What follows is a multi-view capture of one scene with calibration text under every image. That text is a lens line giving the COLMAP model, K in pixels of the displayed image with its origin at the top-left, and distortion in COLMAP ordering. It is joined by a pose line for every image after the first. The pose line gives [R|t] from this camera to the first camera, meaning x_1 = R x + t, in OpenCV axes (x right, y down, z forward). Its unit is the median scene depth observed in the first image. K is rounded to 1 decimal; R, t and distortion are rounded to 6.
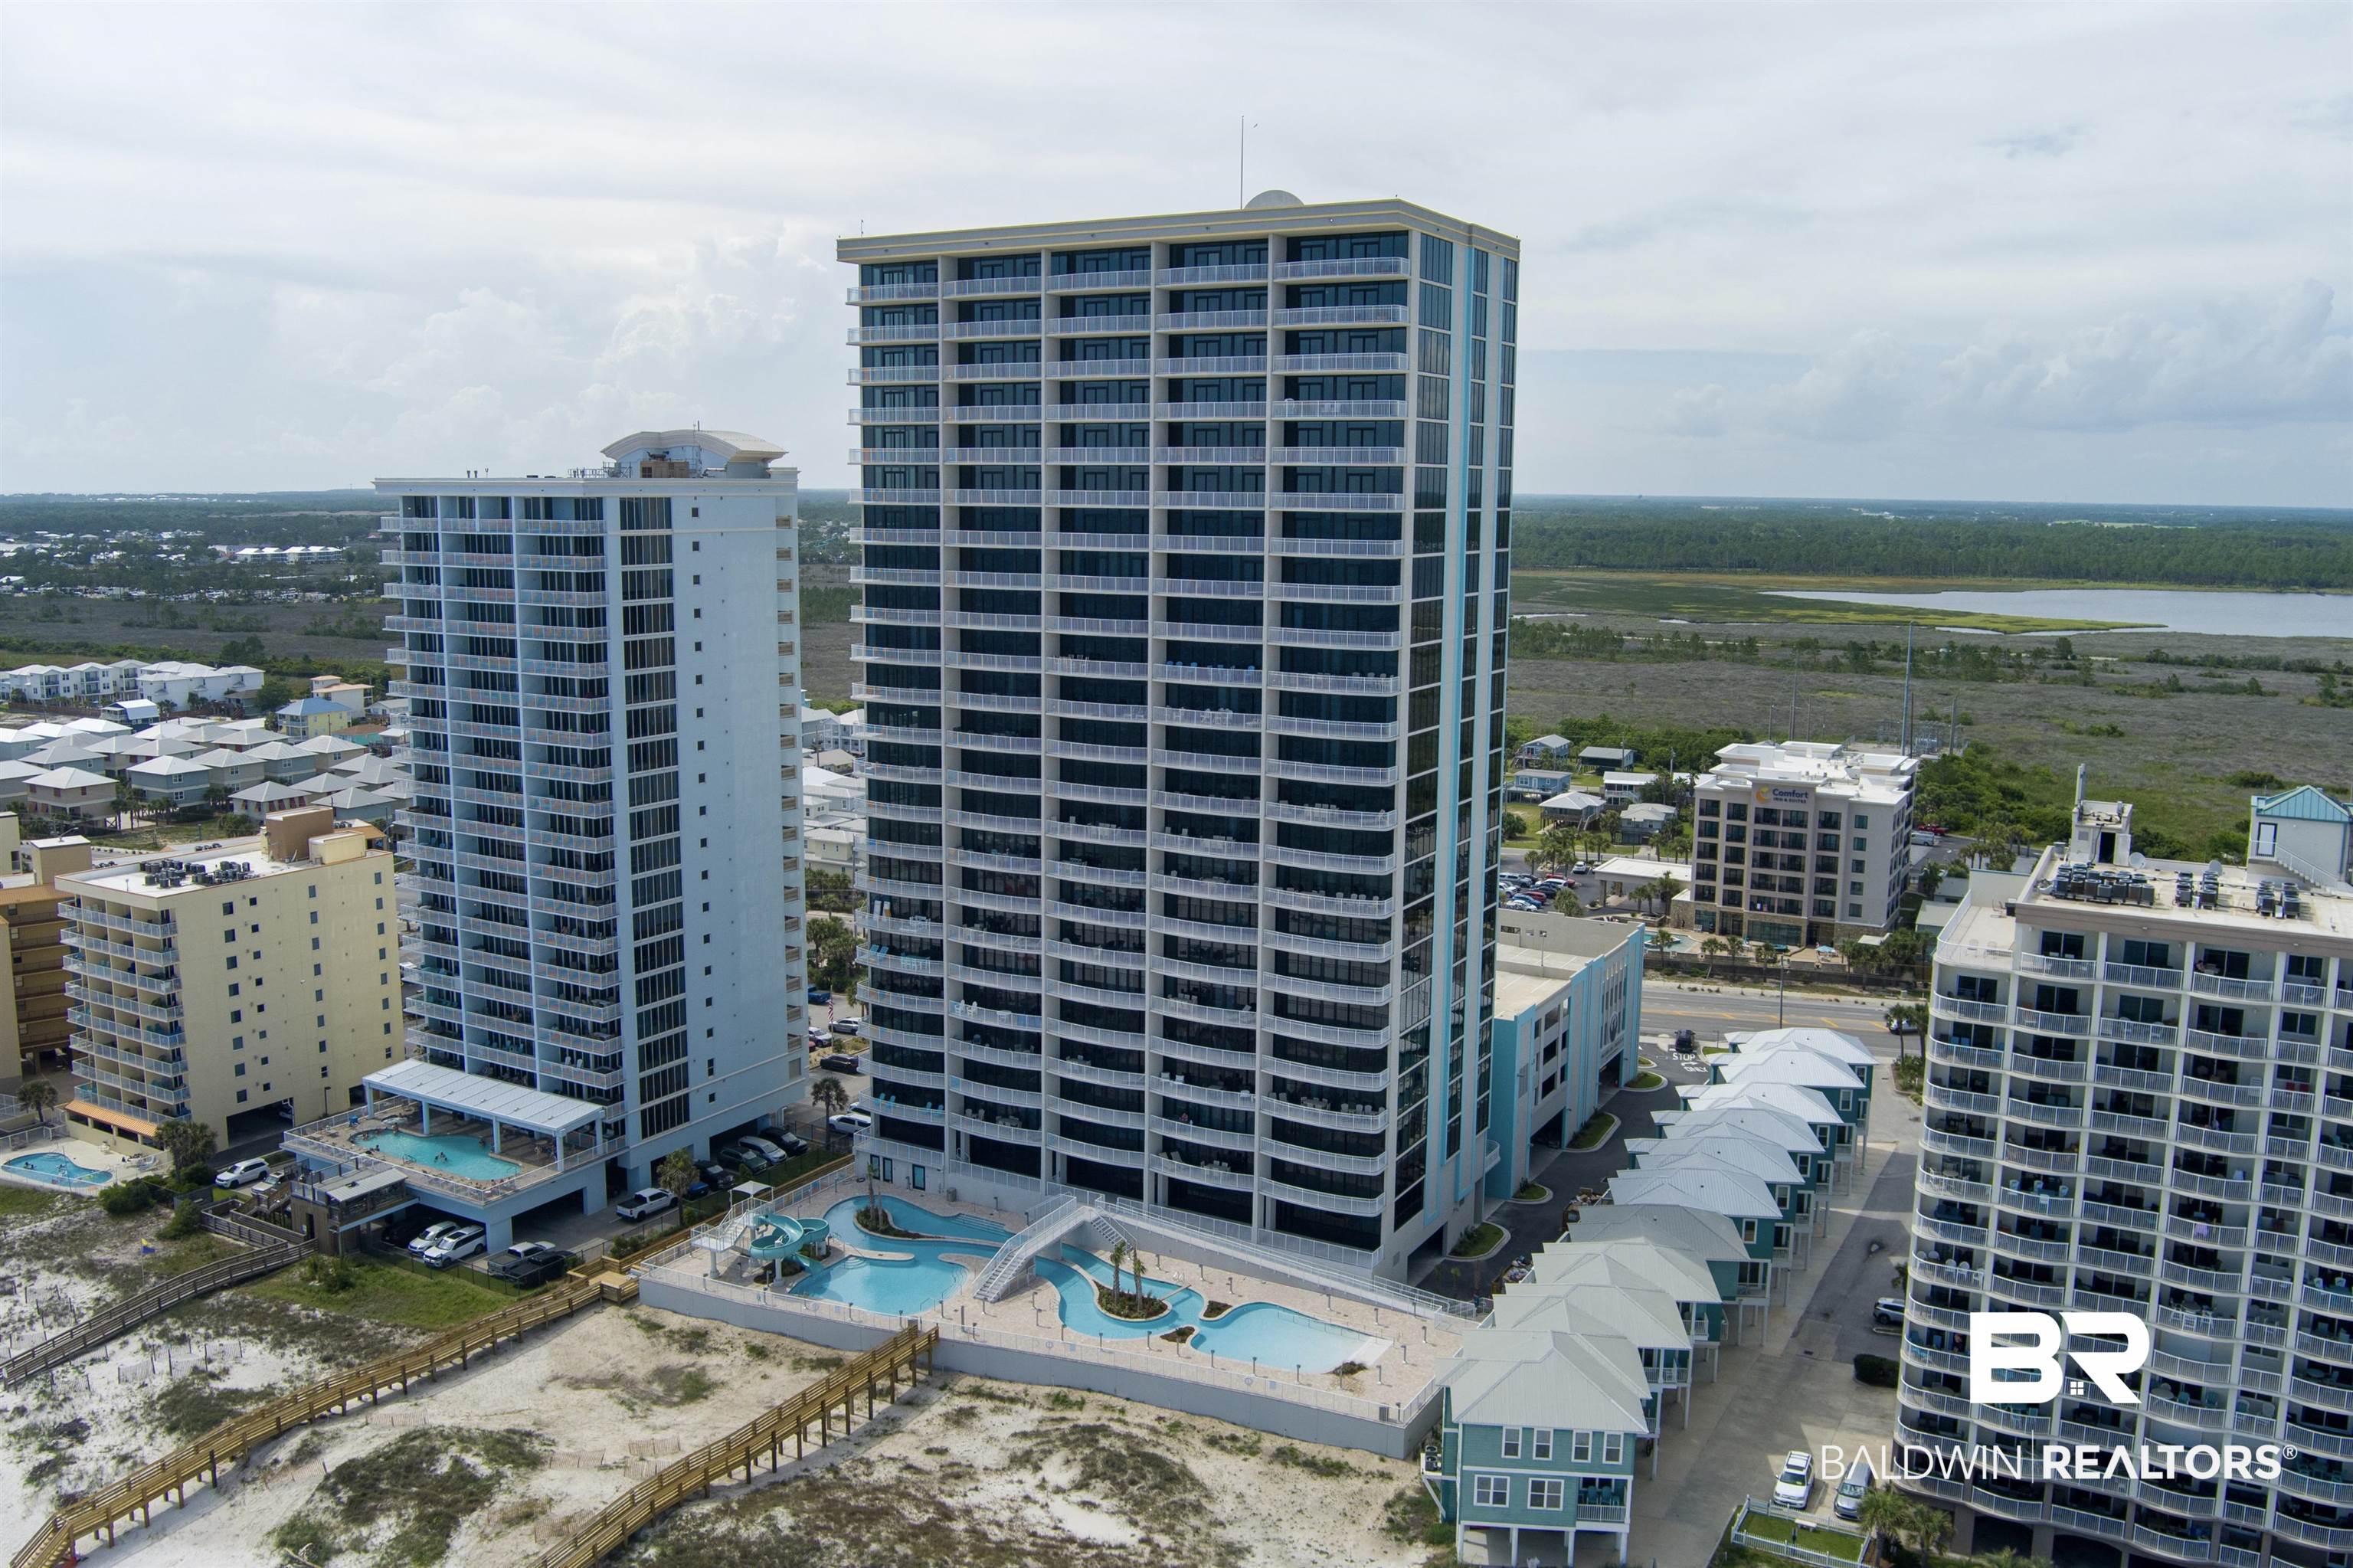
lens RADIAL K [[1897.1, 0, 1185.6], [0, 1897.1, 785.5], [0, 0, 1]] dist [-0.071214, 0.015266]
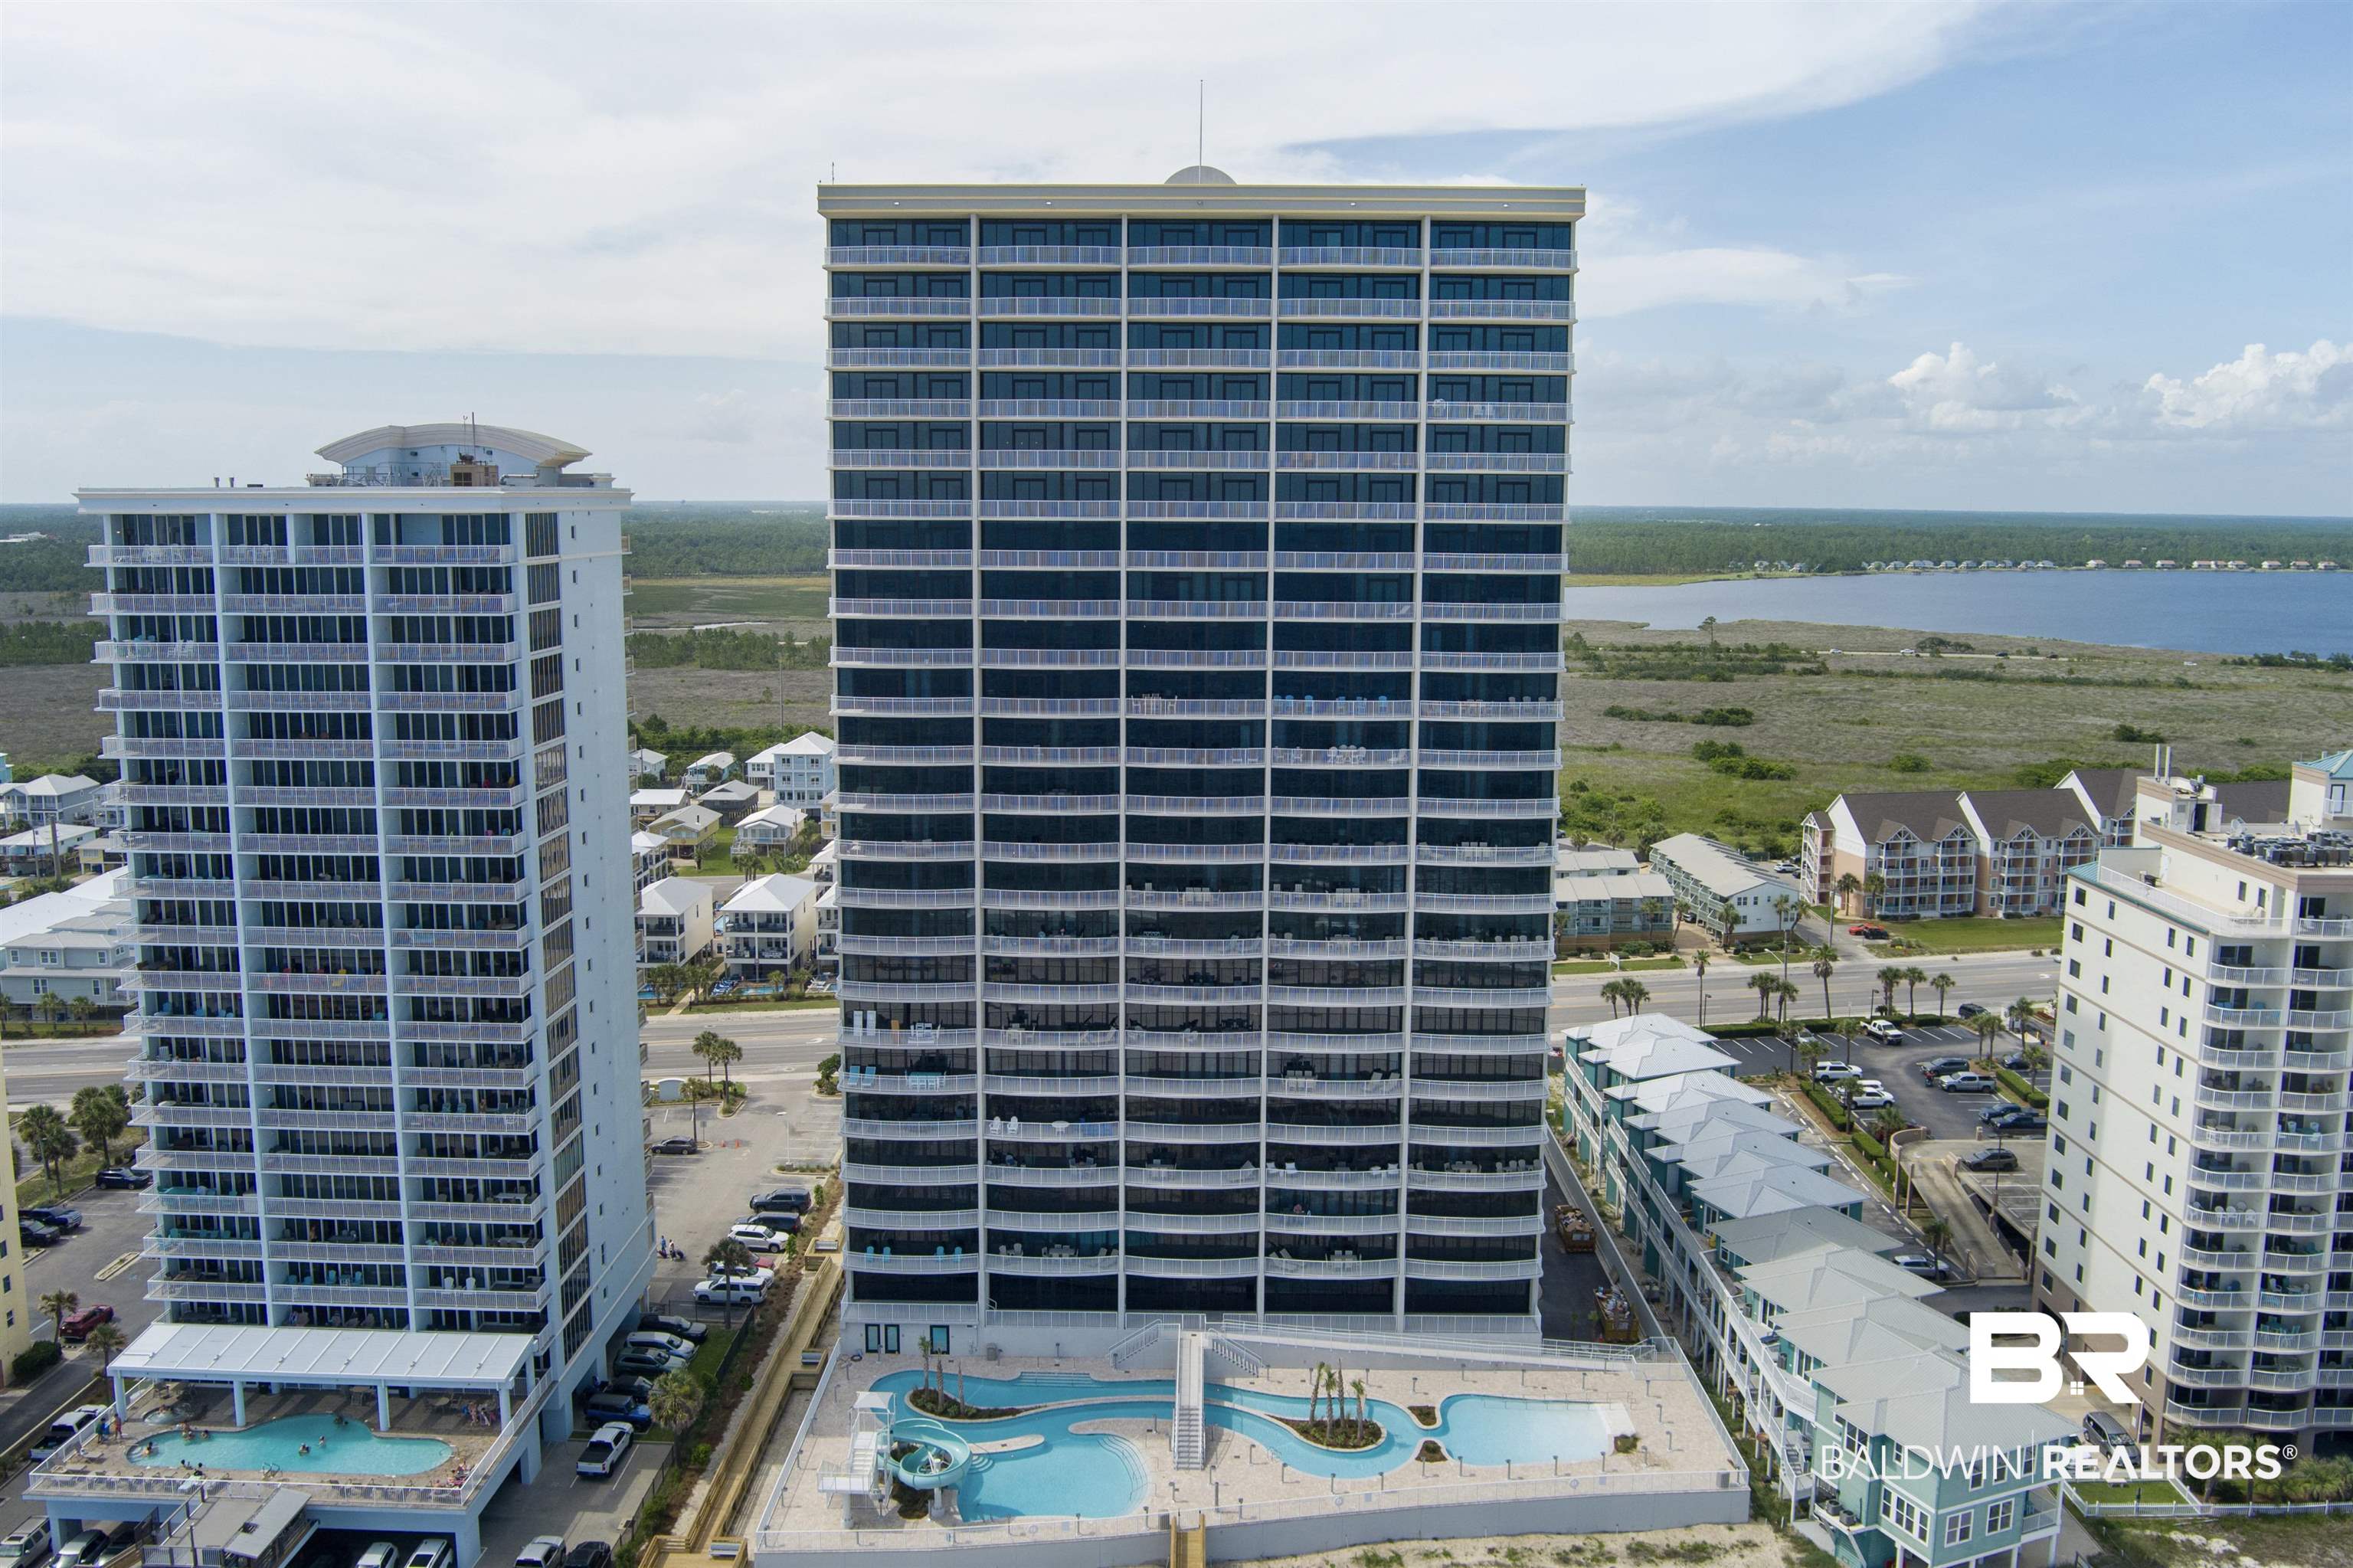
lens RADIAL K [[1897.1, 0, 1185.6], [0, 1897.1, 785.5], [0, 0, 1]] dist [-0.071214, 0.015266]
pose [[0.877484, -0.075722, 0.473590, -0.460954], [0.076976, 0.996892, 0.016769, -0.041853], [-0.473388, 0.021740, 0.880586, 0.248266]]
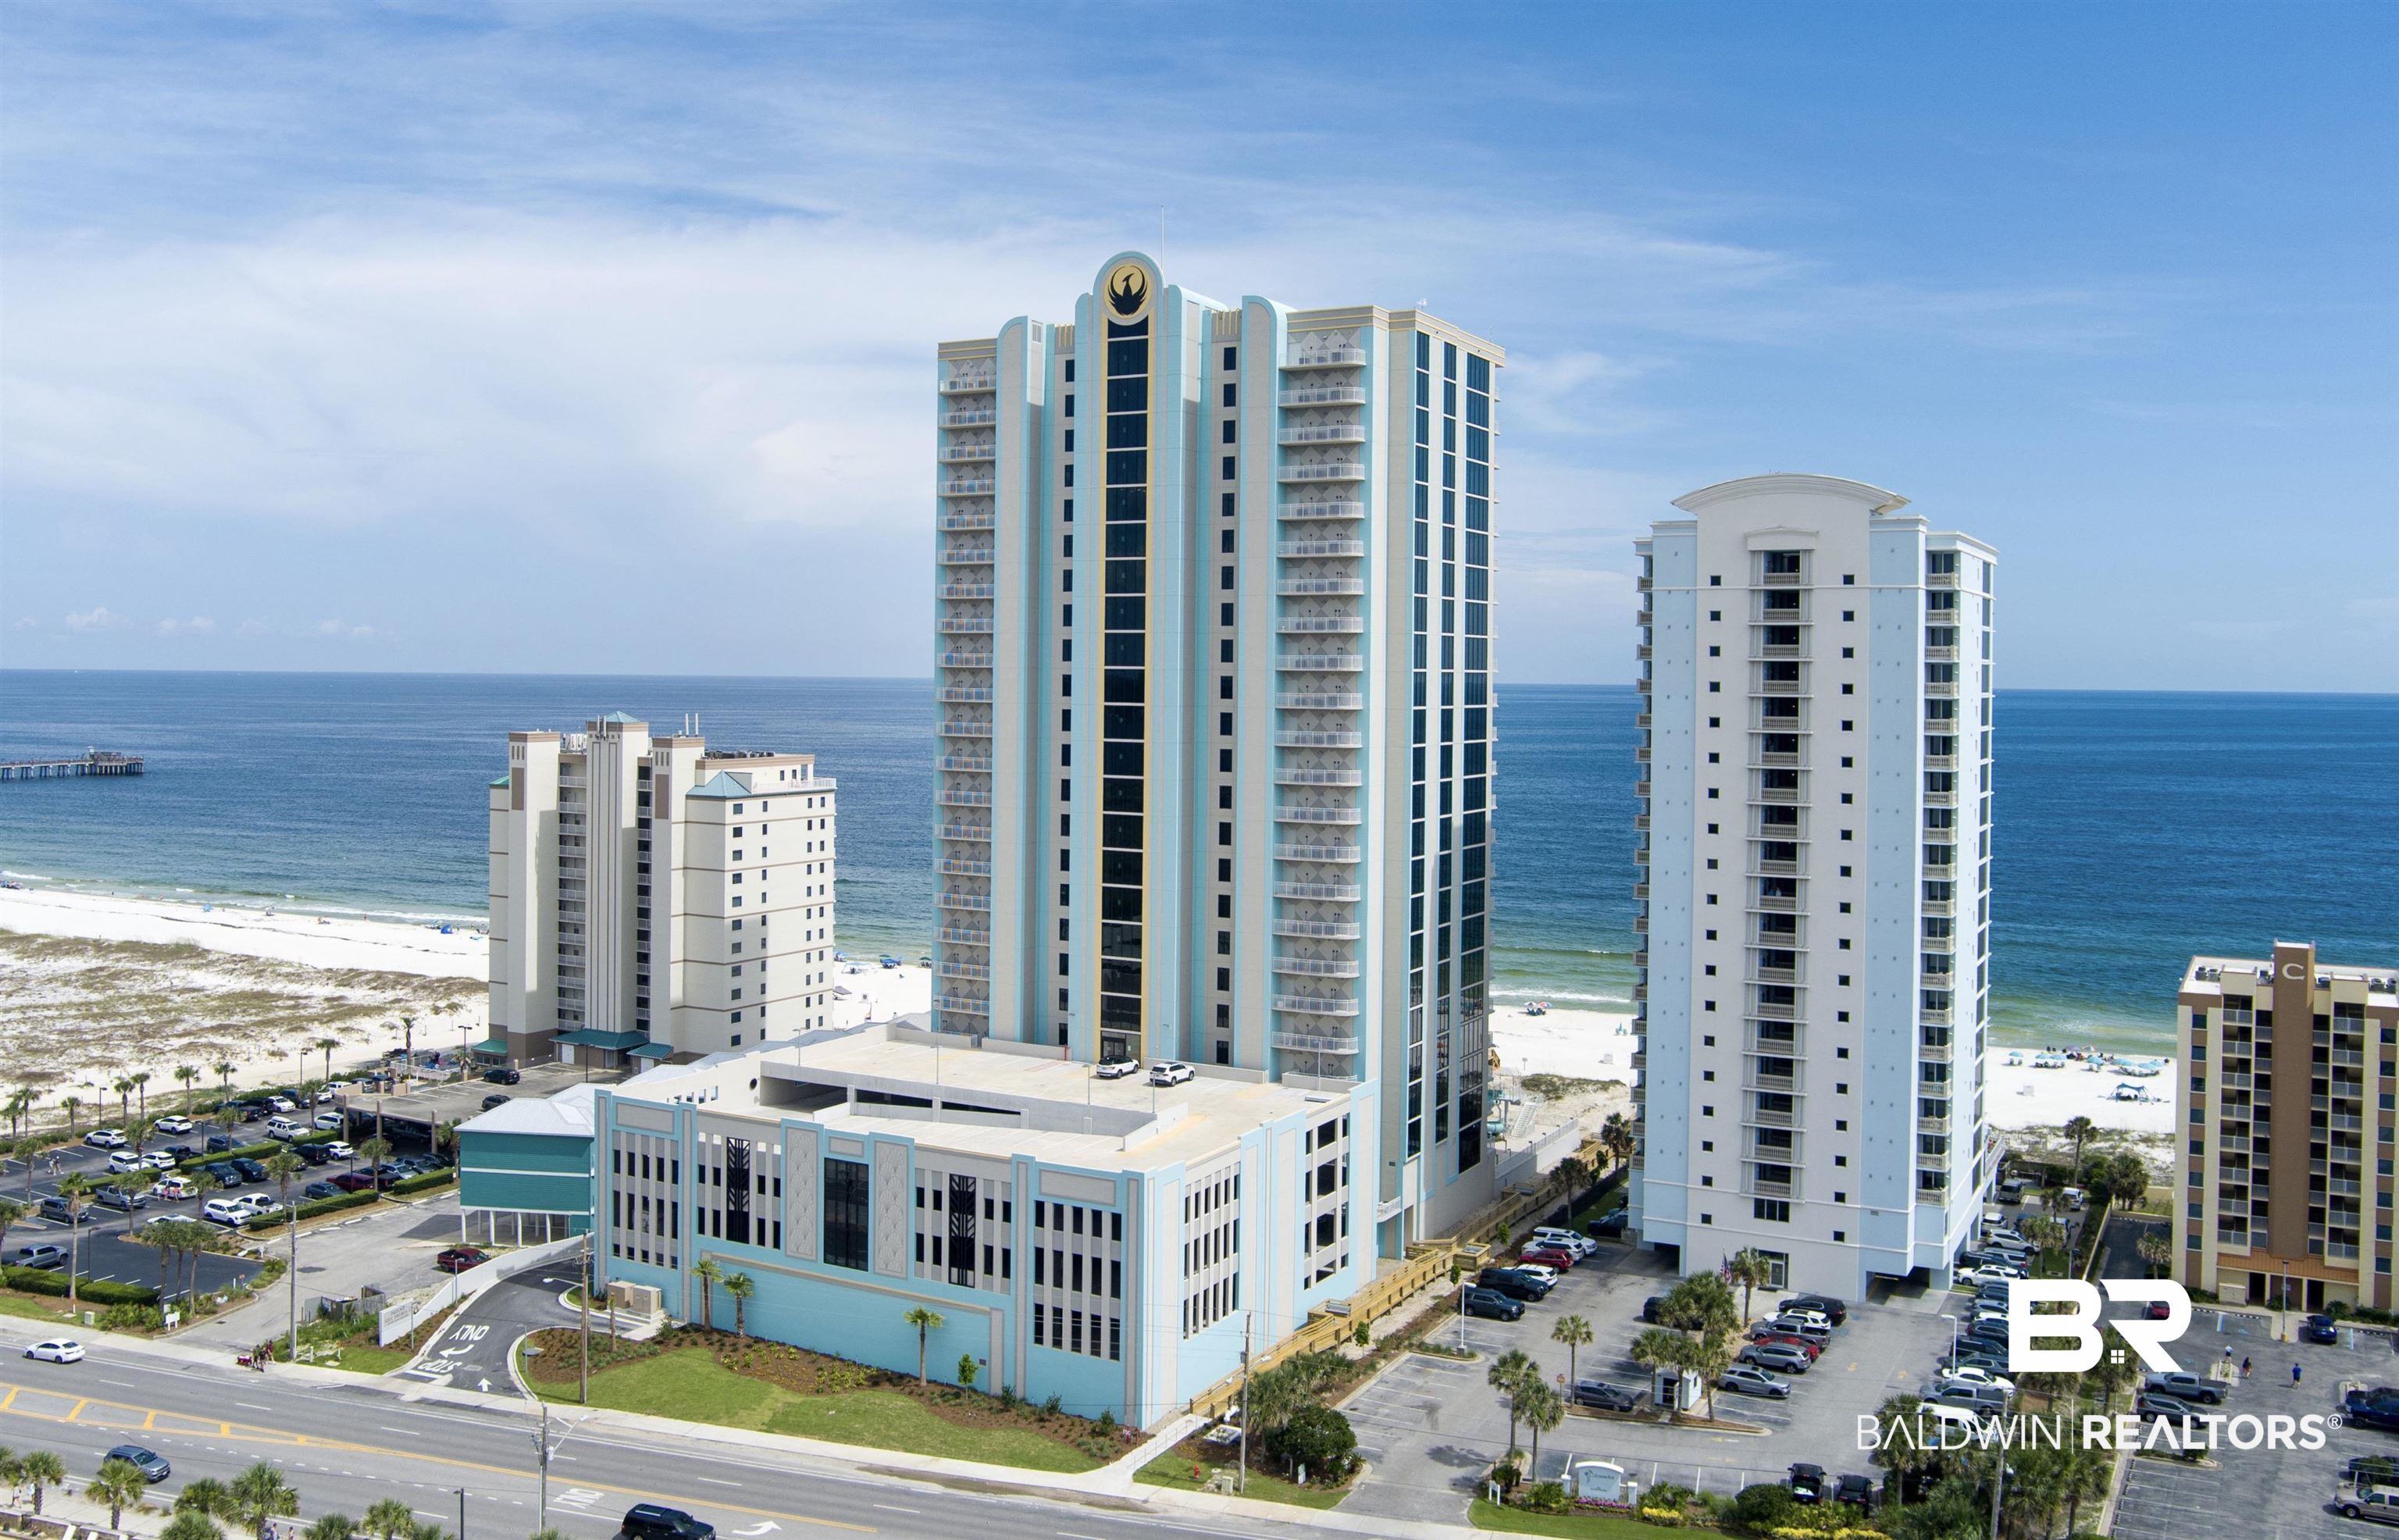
lens RADIAL K [[2049.3, 0, 1140.0], [0, 2049.3, 691.1], [0, 0, 1]] dist [-0.068844, 0.009230]
pose [[-0.999724, -0.023489, -0.000316, 0.045214], [-0.023230, 0.986512, 0.162031, -0.294338], [-0.003494, 0.161994, -0.986786, 2.408276]]
